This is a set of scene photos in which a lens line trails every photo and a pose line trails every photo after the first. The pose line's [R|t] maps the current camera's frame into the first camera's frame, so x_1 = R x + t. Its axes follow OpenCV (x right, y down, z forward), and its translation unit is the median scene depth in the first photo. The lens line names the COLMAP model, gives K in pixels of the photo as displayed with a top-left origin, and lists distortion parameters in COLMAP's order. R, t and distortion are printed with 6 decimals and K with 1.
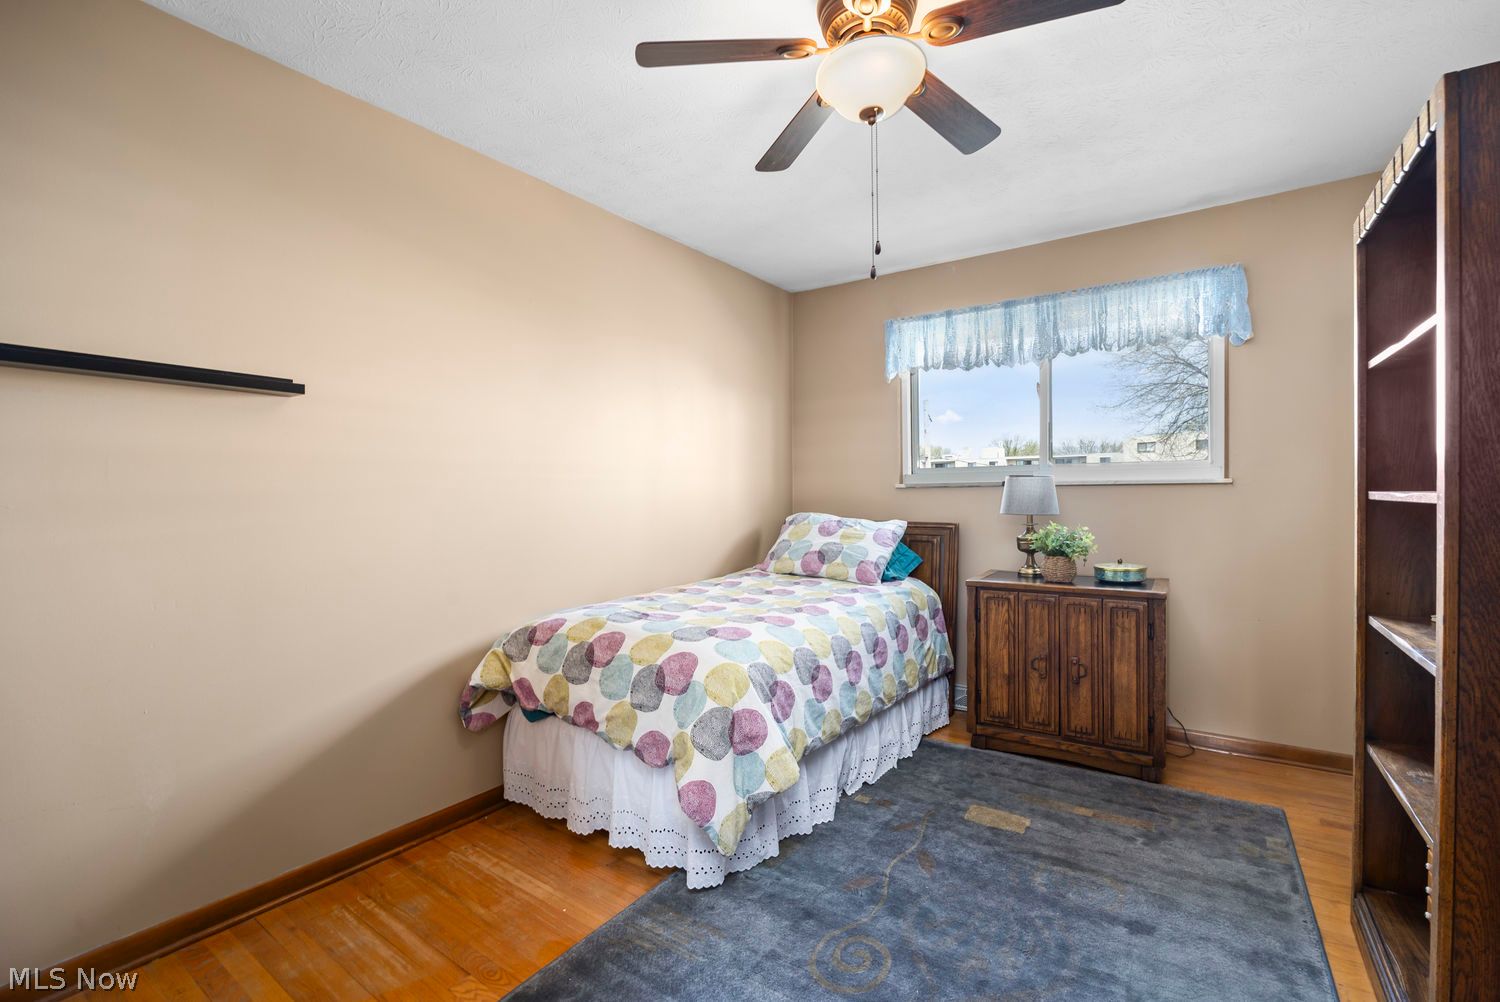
lens RADIAL K [[676.6, 0, 746.8], [0, 676.6, 501.5], [0, 0, 1]] dist [-0.023775, 0.003017]
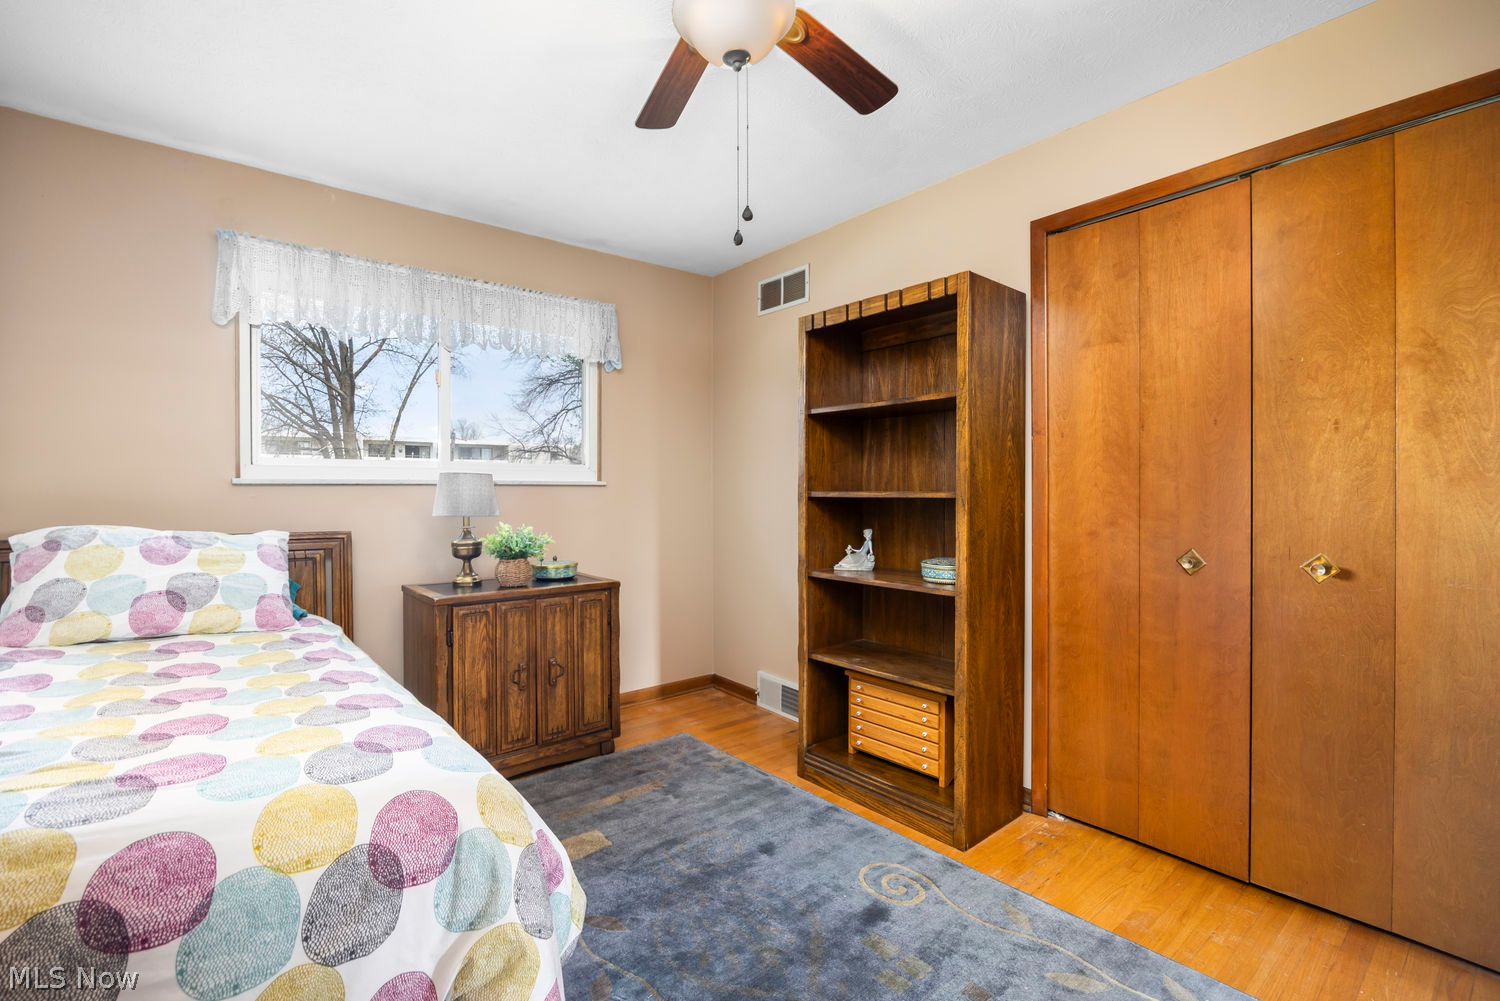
lens RADIAL K [[676.6, 0, 747.8], [0, 676.6, 494.8], [0, 0, 1]] dist [-0.023775, 0.003017]
pose [[0.242994, 0.003874, 0.970020, -0.405897], [0.009473, 0.999935, -0.006367, 0.000012], [-0.969981, 0.010736, 0.242942, 0.479220]]
